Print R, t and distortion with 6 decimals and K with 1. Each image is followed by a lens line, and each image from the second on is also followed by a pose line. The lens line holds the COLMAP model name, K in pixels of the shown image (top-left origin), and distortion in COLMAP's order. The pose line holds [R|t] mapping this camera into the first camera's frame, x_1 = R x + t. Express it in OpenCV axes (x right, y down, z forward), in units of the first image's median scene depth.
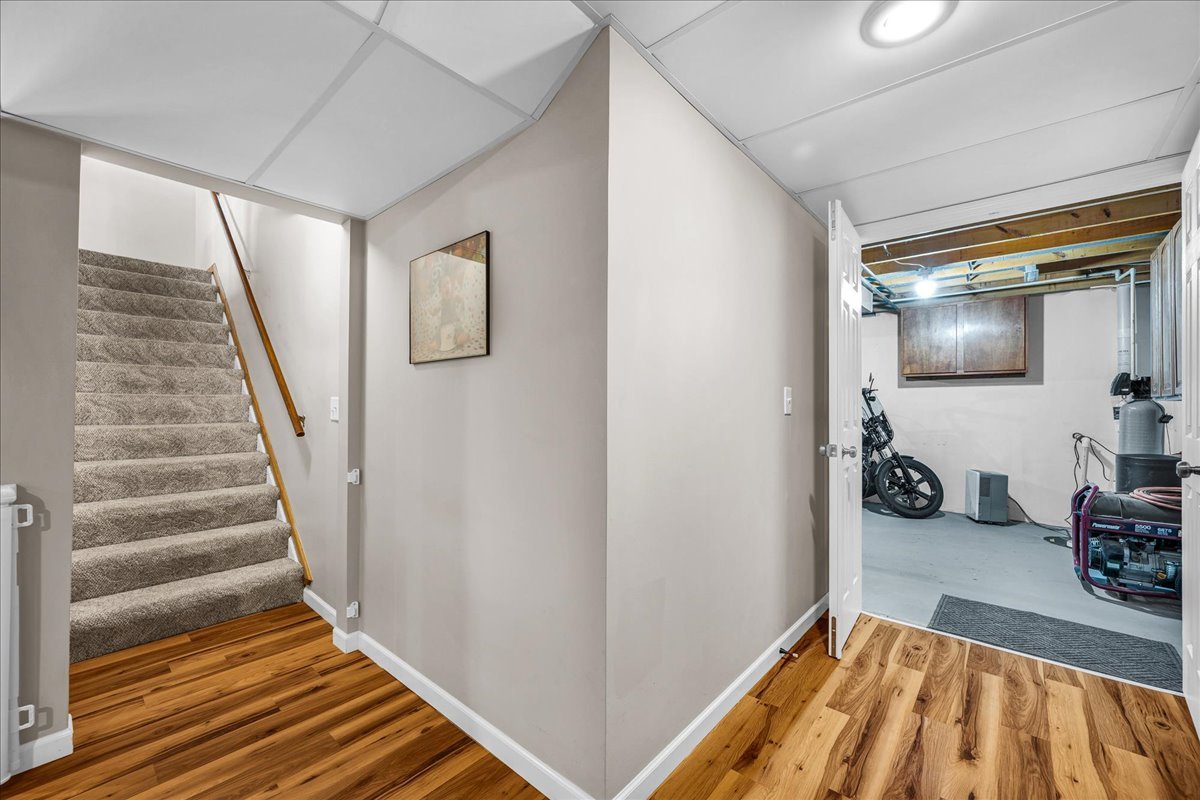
lens RADIAL K [[481.0, 0, 602.9], [0, 481.0, 406.6], [0, 0, 1]] dist [0.001213, 0.000230]
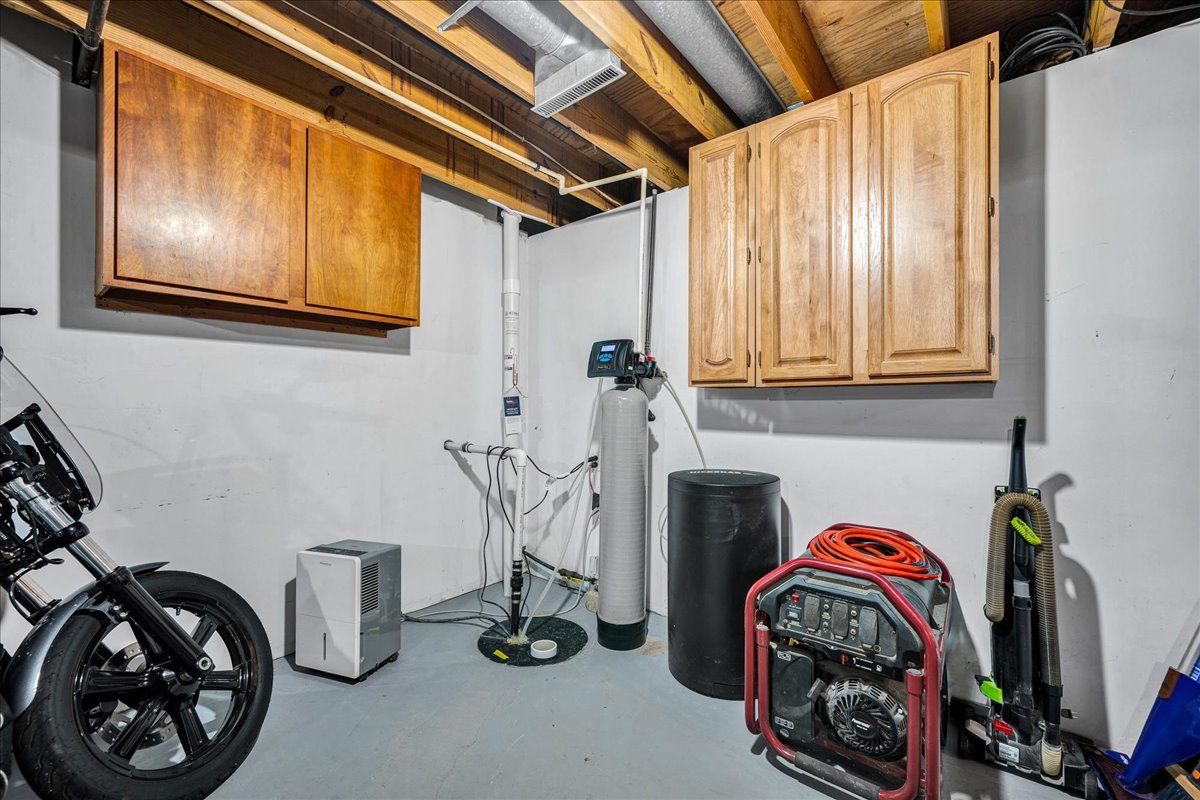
lens RADIAL K [[481.0, 0, 605.2], [0, 481.0, 399.5], [0, 0, 1]] dist [0.001213, 0.000230]
pose [[-0.042201, 0.002011, 0.999107, 0.338320], [-0.006736, 0.999975, -0.002297, 0.003757], [-0.999086, -0.006827, -0.042186, 0.748048]]
